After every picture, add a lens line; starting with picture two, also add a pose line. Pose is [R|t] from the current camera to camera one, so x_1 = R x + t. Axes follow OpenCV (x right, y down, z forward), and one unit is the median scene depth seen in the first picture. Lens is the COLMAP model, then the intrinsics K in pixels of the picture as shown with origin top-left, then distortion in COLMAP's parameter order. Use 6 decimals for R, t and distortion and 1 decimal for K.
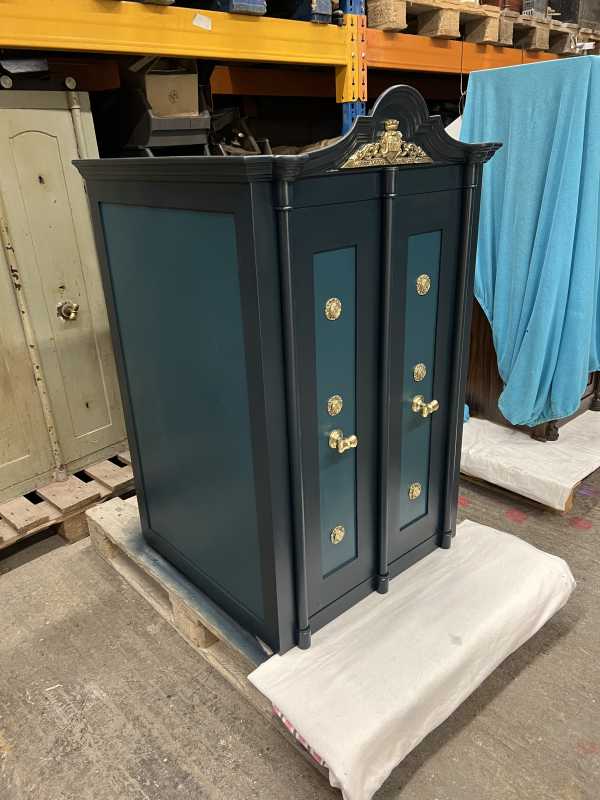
lens RADIAL K [[615.6, 0, 301.6], [0, 615.6, 404.5], [0, 0, 1]] dist [0.045717, -0.055117]
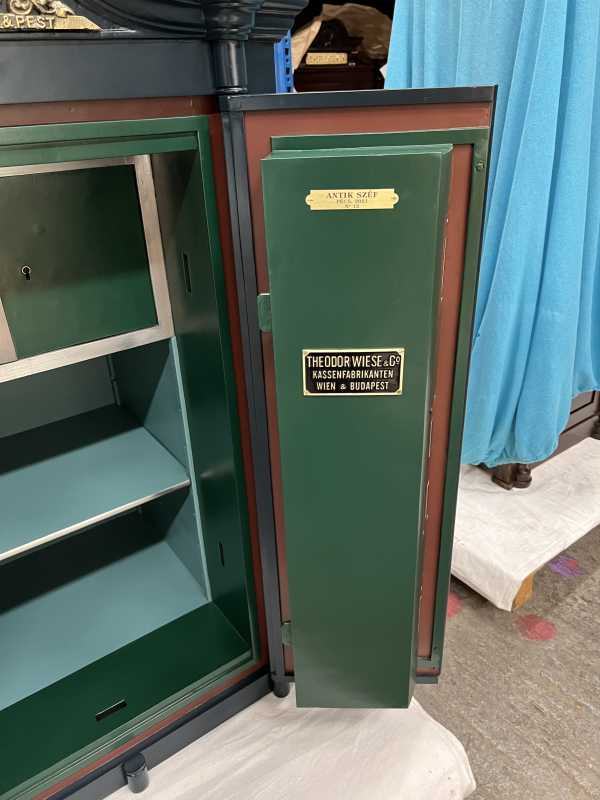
lens RADIAL K [[615.6, 0, 310.8], [0, 615.6, 398.7], [0, 0, 1]] dist [0.045717, -0.055117]
pose [[0.995158, 0.045085, -0.087336, 0.246063], [-0.037934, 0.995920, 0.081880, -0.097798], [0.090671, -0.078171, 0.992808, 0.320569]]
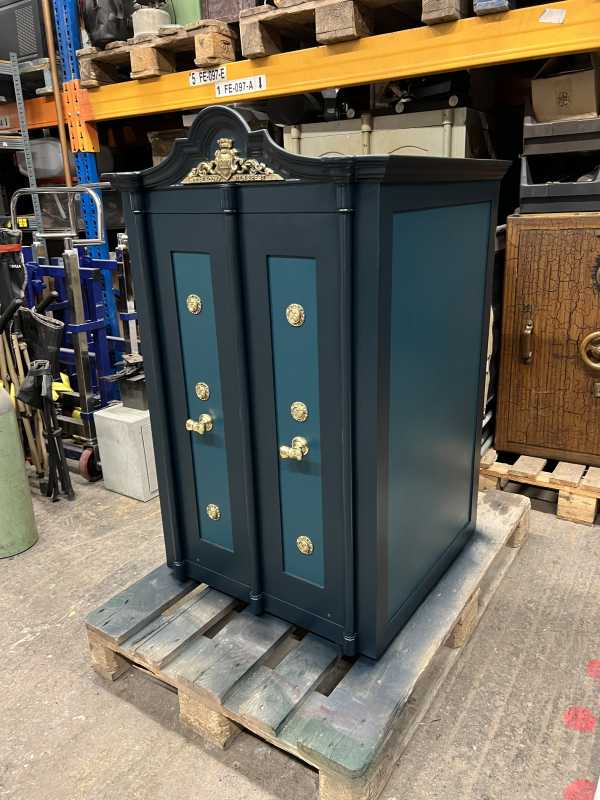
lens RADIAL K [[615.6, 0, 301.5], [0, 615.6, 395.4], [0, 0, 1]] dist [0.045717, -0.055117]
pose [[0.227198, 0.339068, -0.912915, 0.678752], [-0.350332, 0.903129, 0.248245, -0.201285], [0.908652, 0.263422, 0.323975, 0.481912]]
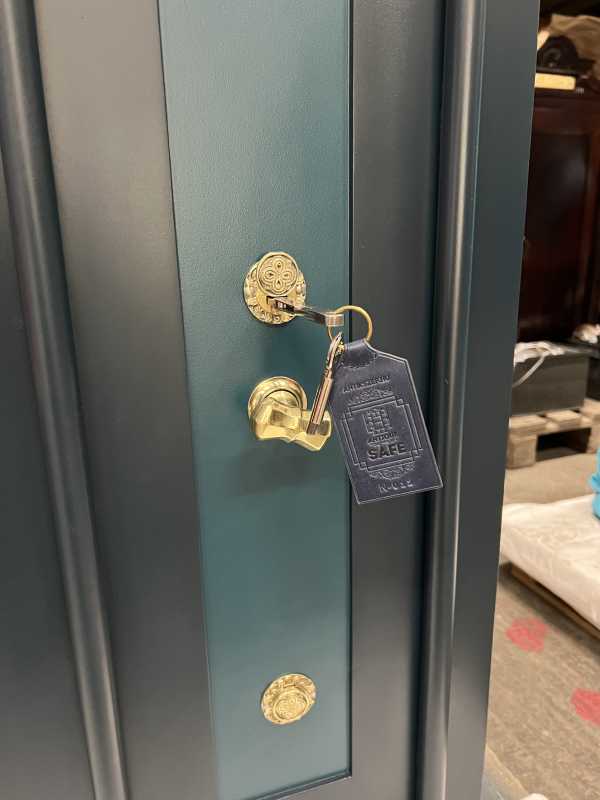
lens RADIAL K [[615.6, 0, 303.7], [0, 615.6, 401.2], [0, 0, 1]] dist [0.045717, -0.055117]
pose [[0.920910, 0.118432, -0.371348, 0.215289], [-0.159086, 0.983960, -0.080710, 0.010814], [0.355833, 0.133403, 0.924979, 0.509674]]
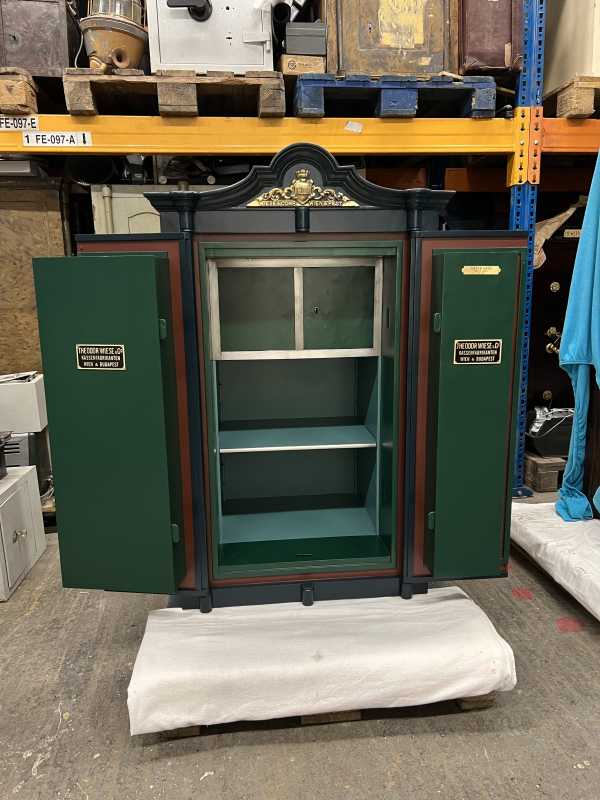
lens RADIAL K [[615.6, 0, 301.1], [0, 615.6, 402.0], [0, 0, 1]] dist [0.045717, -0.055117]
pose [[0.809096, 0.139767, -0.570813, 0.490158], [-0.239937, 0.965228, -0.103756, 0.061901], [0.536463, 0.220908, 0.814498, 0.052209]]
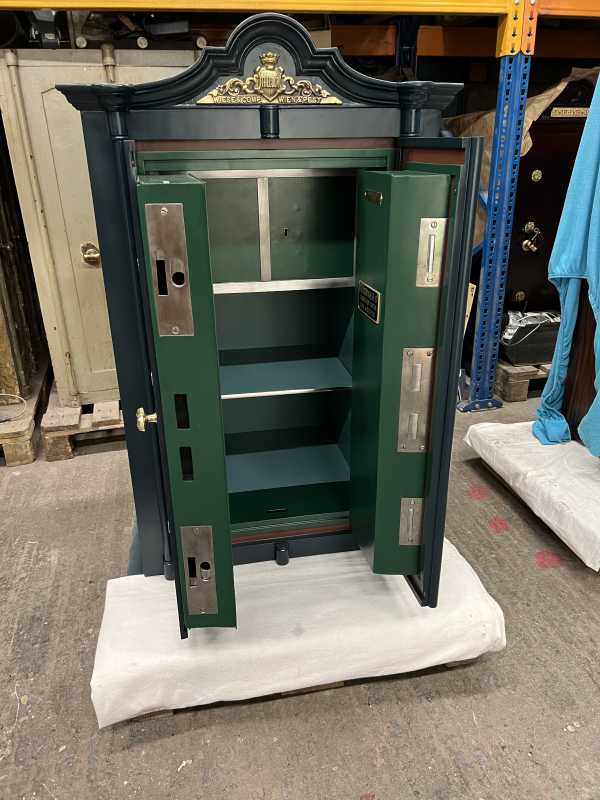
lens RADIAL K [[615.6, 0, 299.7], [0, 615.6, 403.6], [0, 0, 1]] dist [0.045717, -0.055117]
pose [[0.855322, 0.228844, -0.464817, 0.398741], [-0.217377, 0.972887, 0.078981, -0.015301], [0.470289, 0.033486, 0.881877, 0.115112]]
